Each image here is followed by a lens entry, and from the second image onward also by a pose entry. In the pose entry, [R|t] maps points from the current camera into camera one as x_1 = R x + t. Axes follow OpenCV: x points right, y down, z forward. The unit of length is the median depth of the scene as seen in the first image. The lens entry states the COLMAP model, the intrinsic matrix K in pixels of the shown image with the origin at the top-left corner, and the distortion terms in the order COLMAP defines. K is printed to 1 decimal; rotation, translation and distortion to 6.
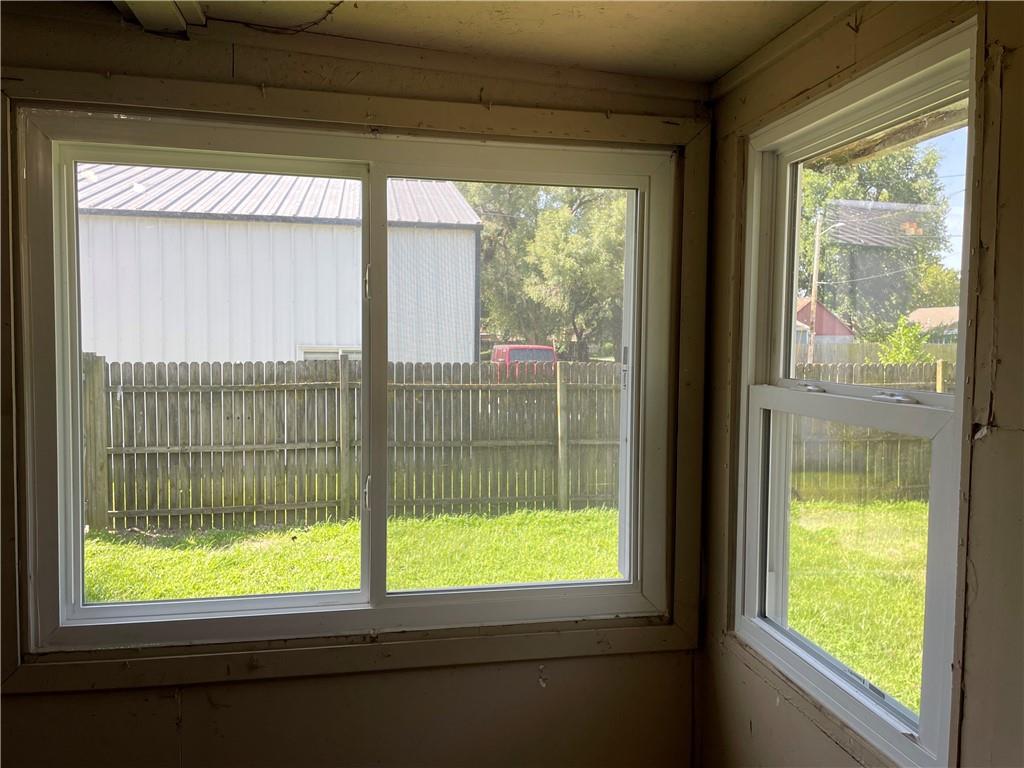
lens RADIAL K [[770.6, 0, 515.1], [0, 770.6, 380.2], [0, 0, 1]] dist [0.087778, -0.113315]
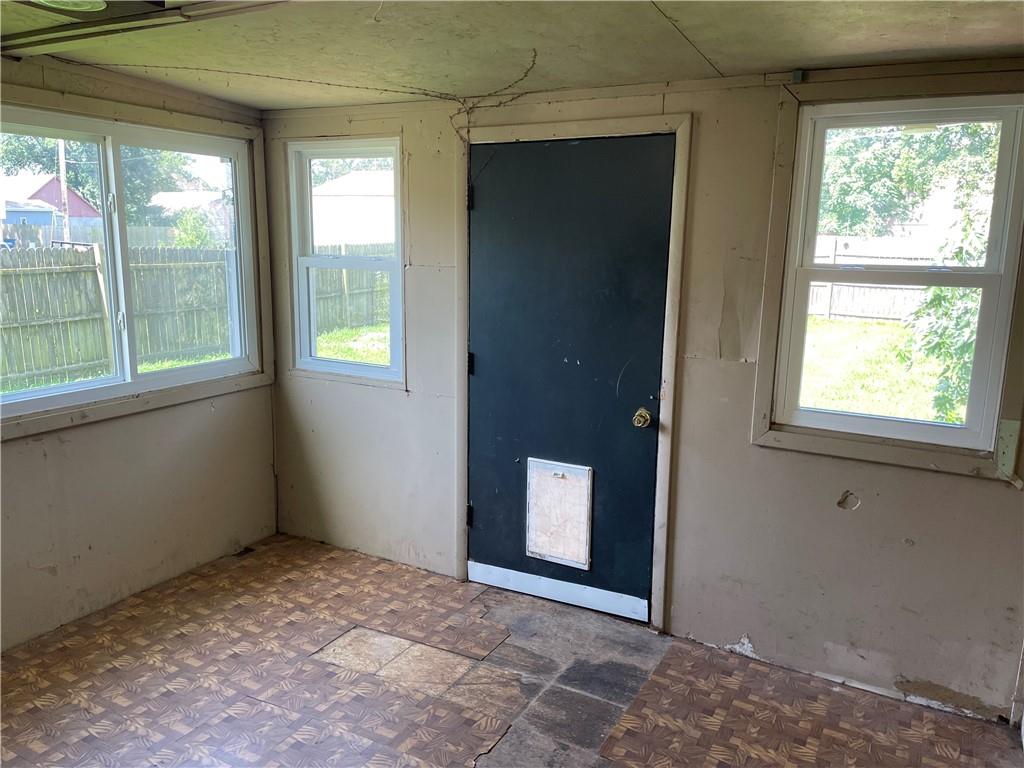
lens RADIAL K [[770.6, 0, 510.4], [0, 770.6, 382.1], [0, 0, 1]] dist [0.087778, -0.113315]
pose [[0.623750, -0.146720, 0.767730, -1.060724], [0.029931, 0.985987, 0.164113, 0.011858], [-0.781050, -0.079387, 0.619401, -0.880646]]
